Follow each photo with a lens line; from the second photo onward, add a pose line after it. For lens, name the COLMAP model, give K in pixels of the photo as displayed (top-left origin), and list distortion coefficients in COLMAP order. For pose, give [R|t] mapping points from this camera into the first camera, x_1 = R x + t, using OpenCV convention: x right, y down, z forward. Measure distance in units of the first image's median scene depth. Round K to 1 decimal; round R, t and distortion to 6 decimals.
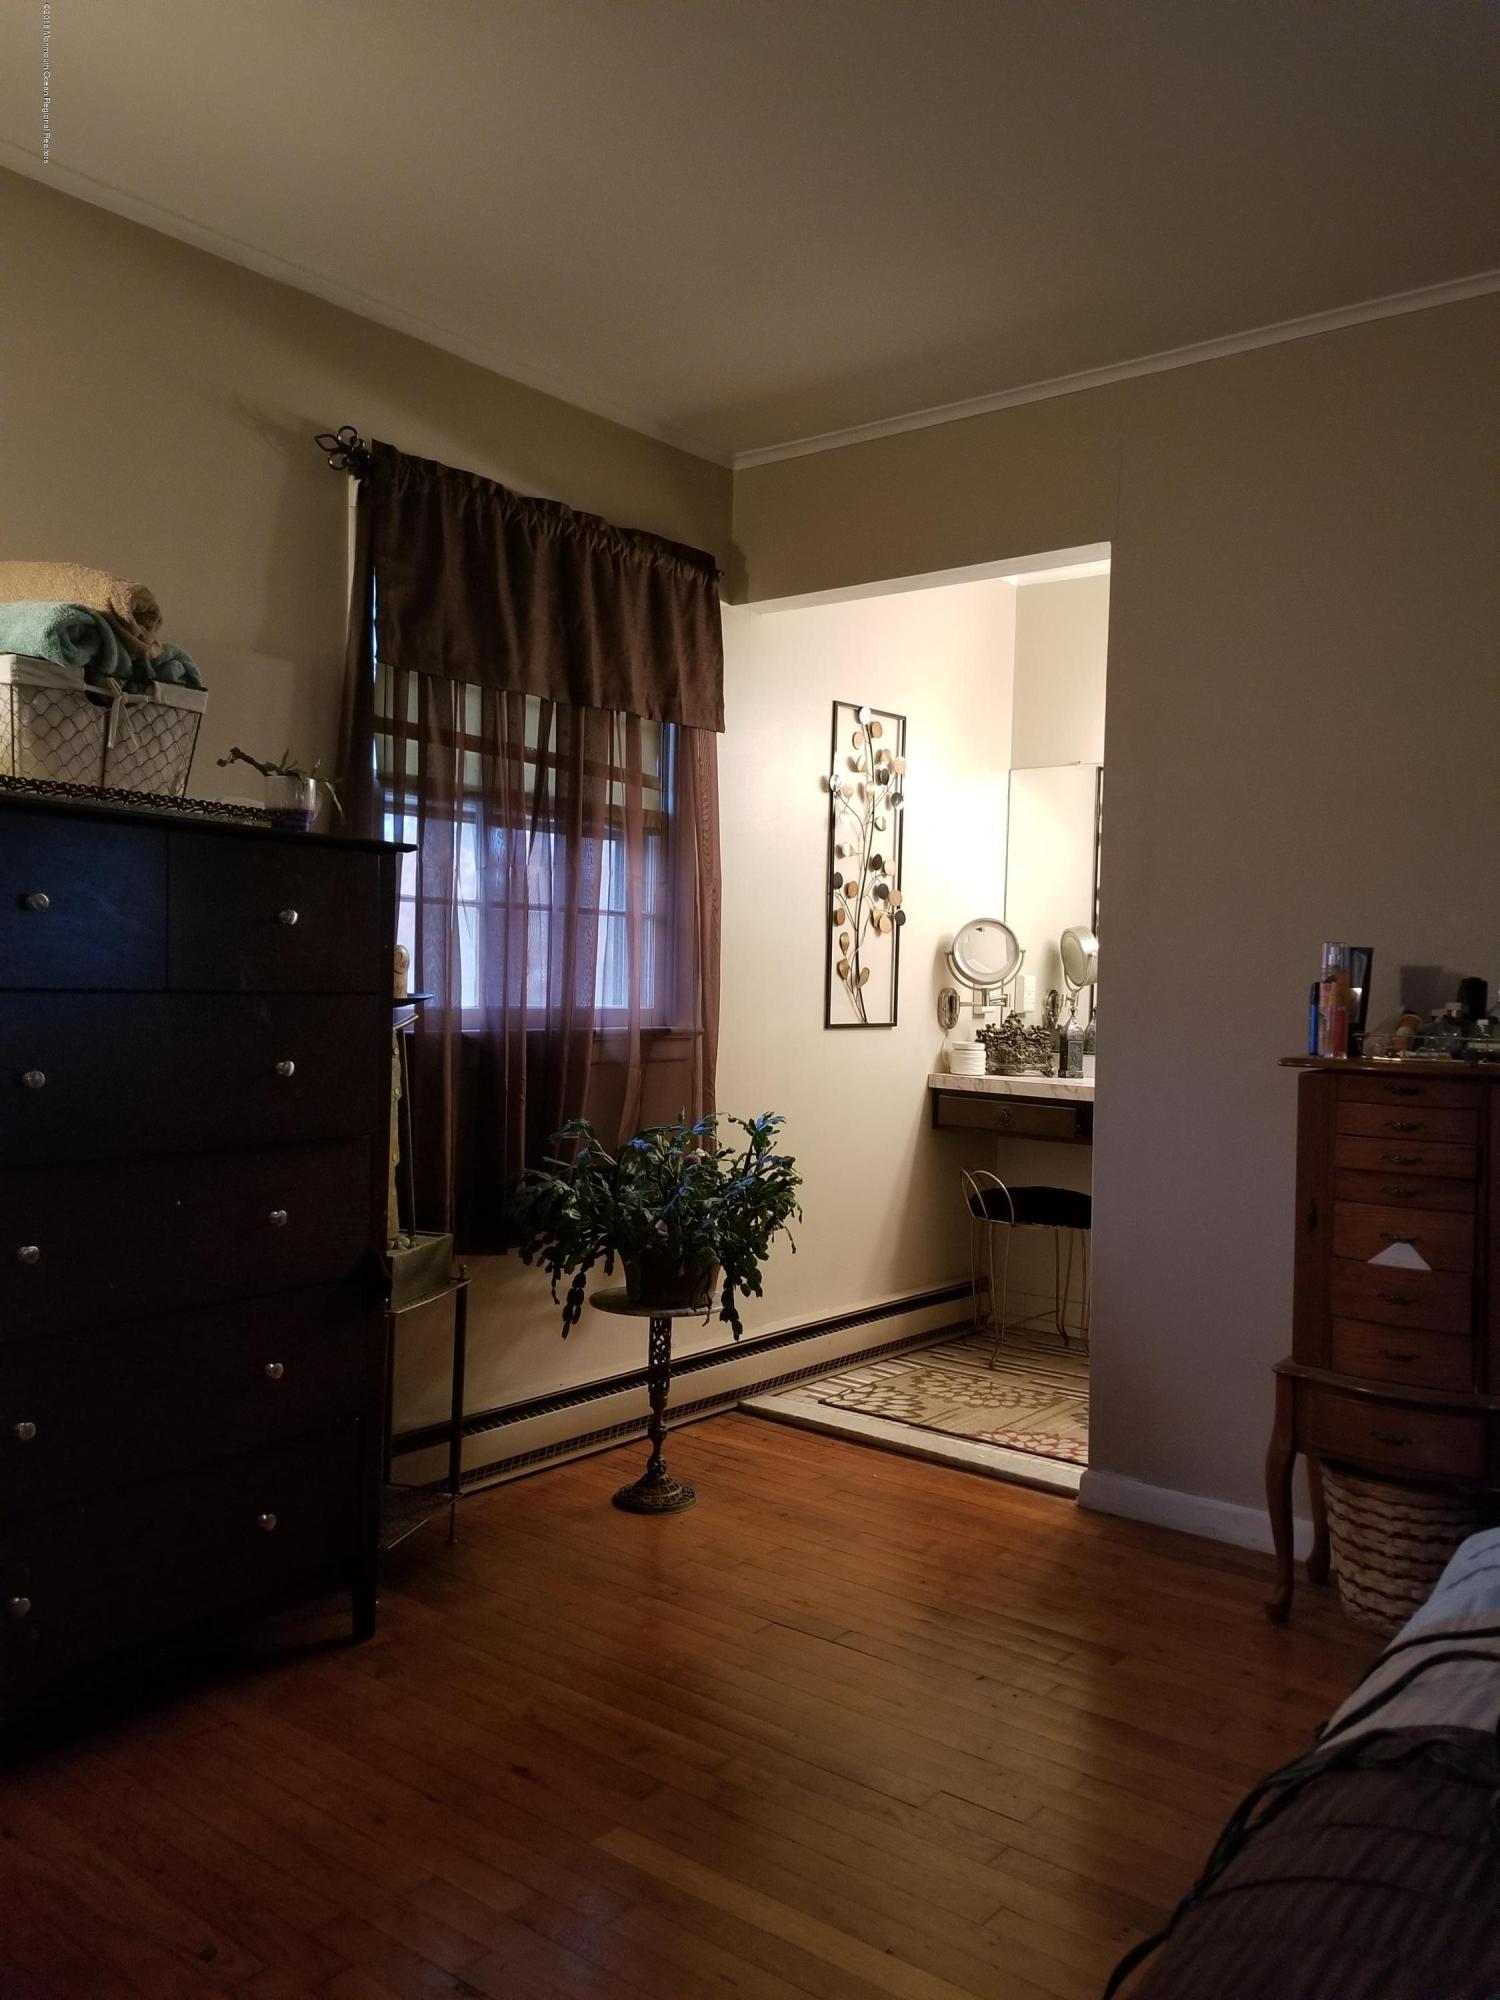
lens RADIAL K [[1644.6, 0, 750.0], [0, 1644.6, 1000.0], [0, 0, 1]] dist [0.141027, -0.105664]
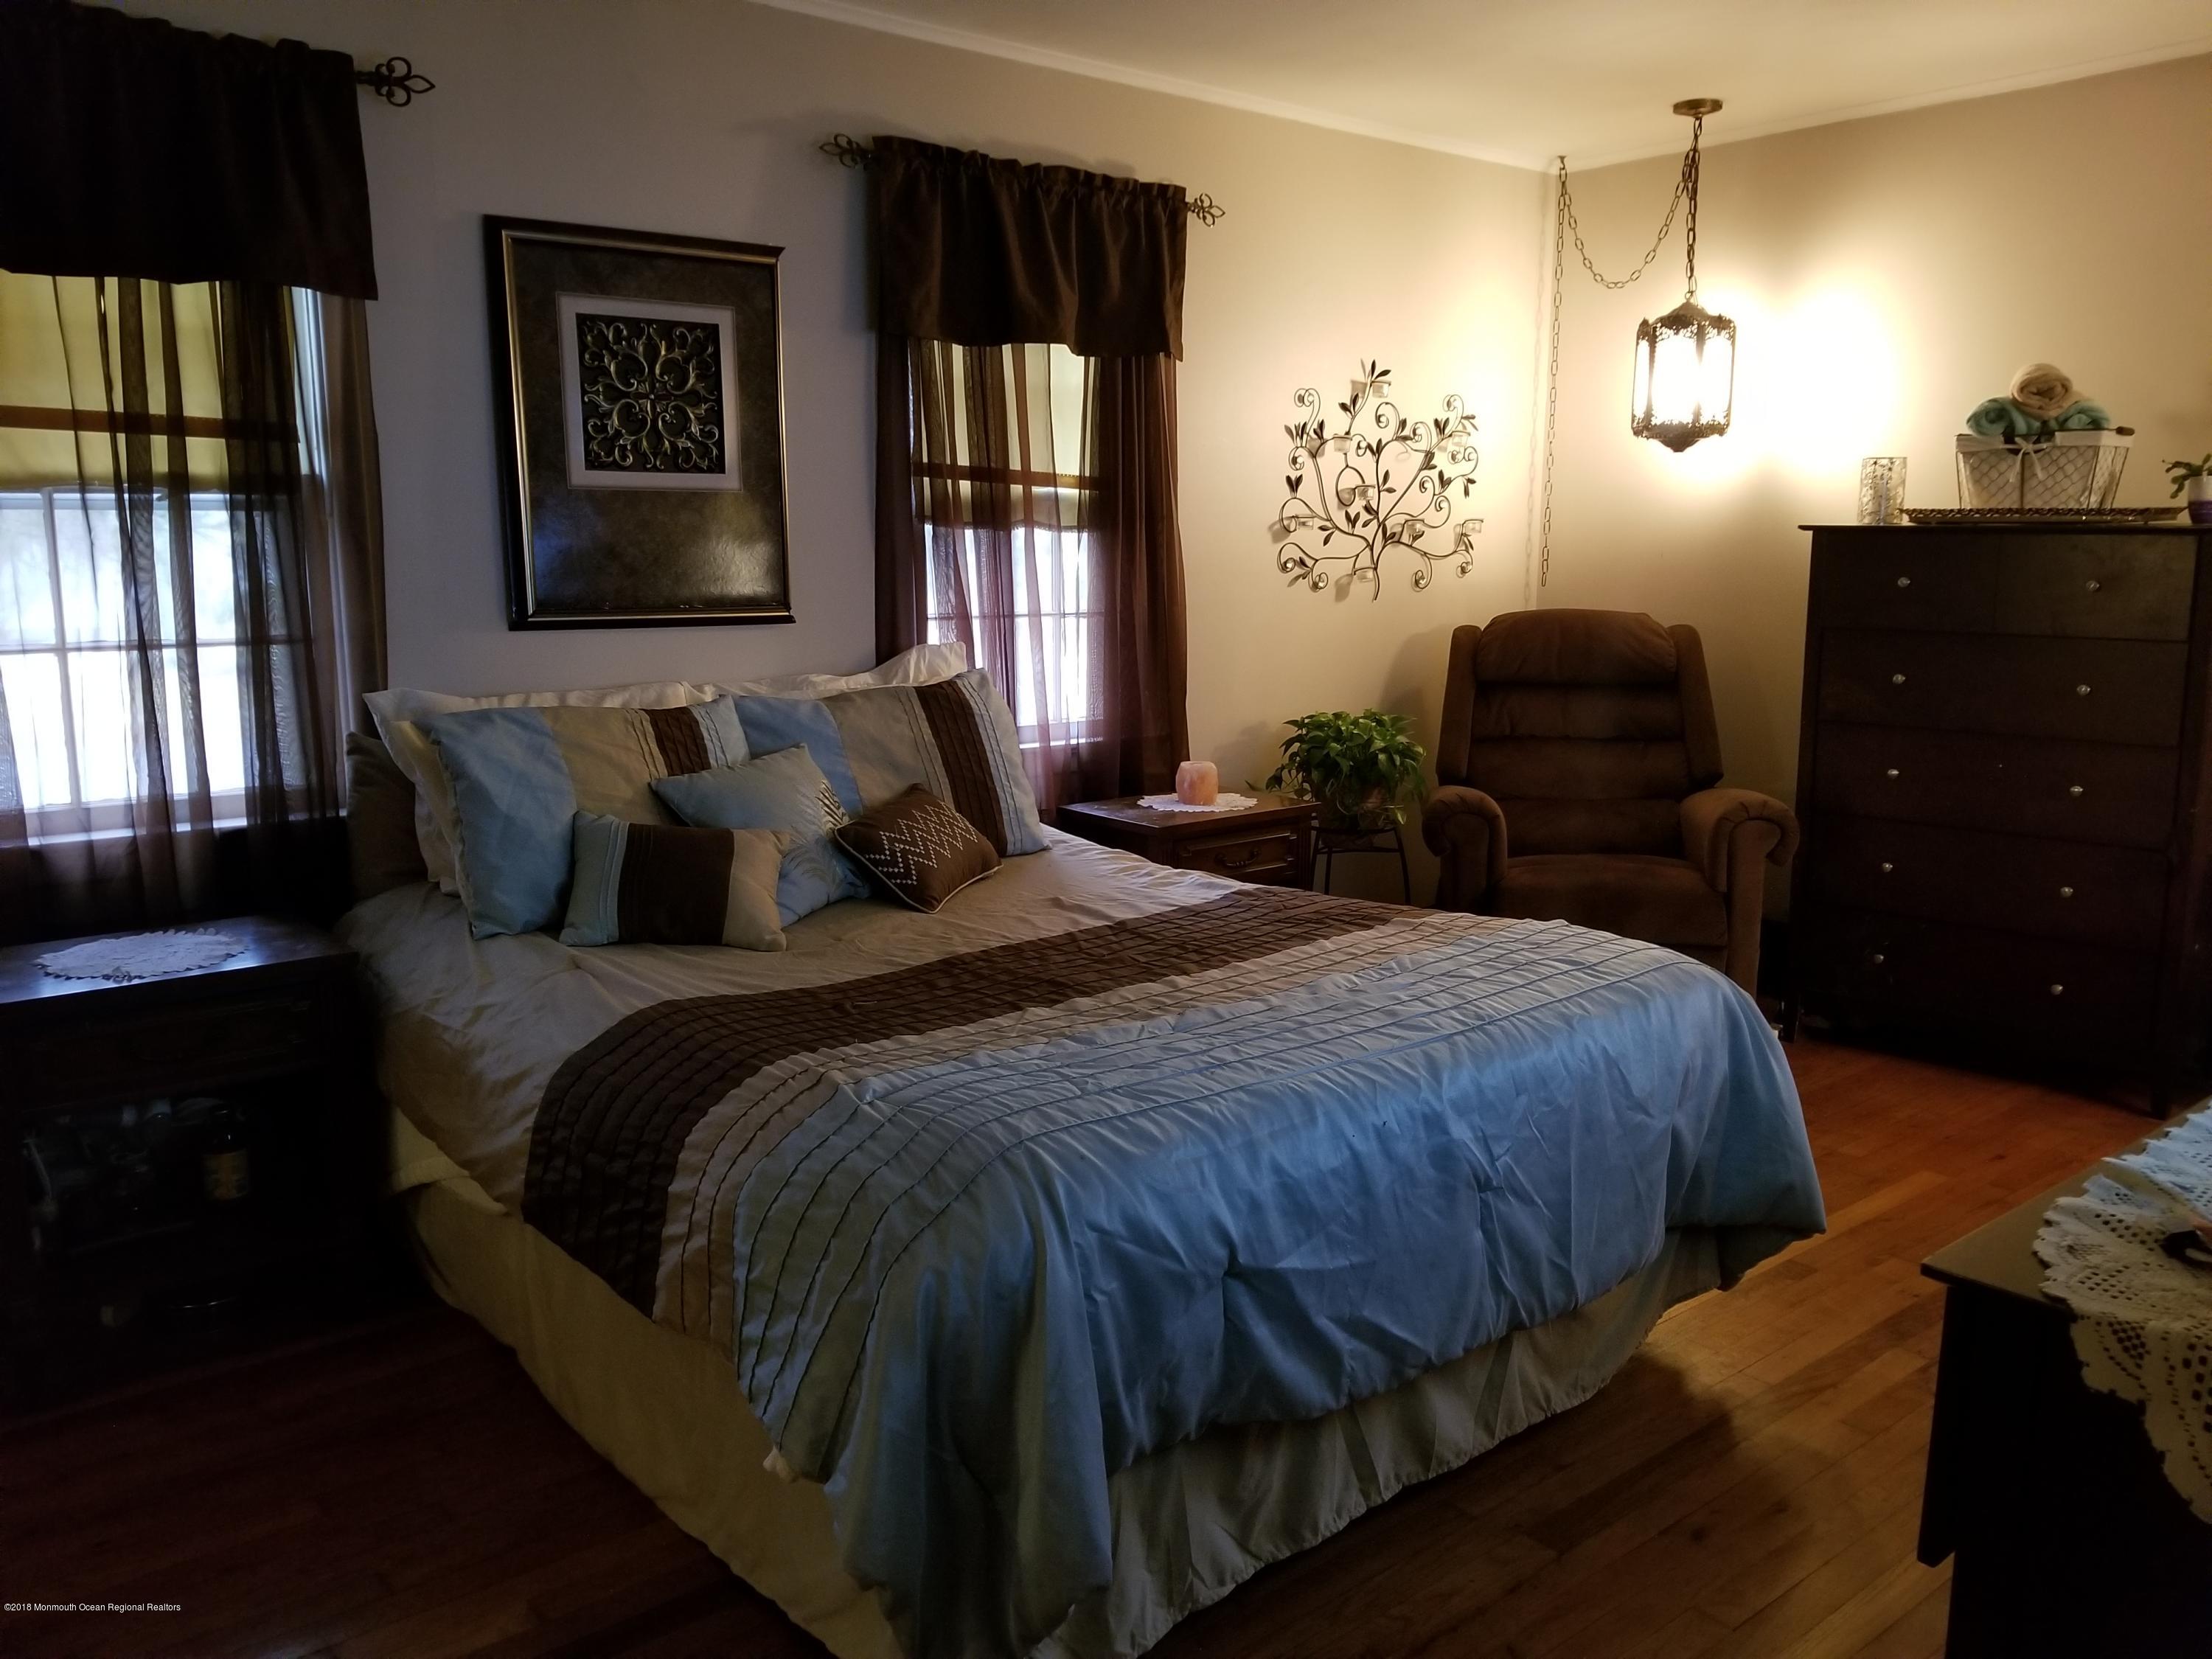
lens RADIAL K [[1818.9, 0, 1106.0], [0, 1818.9, 829.5], [0, 0, 1]] dist [0.141027, -0.105664]
pose [[-0.181306, 0.144454, -0.972759, 1.568874], [-0.023468, 0.988236, 0.151127, -0.071197], [0.983147, 0.050229, -0.175783, 0.472967]]
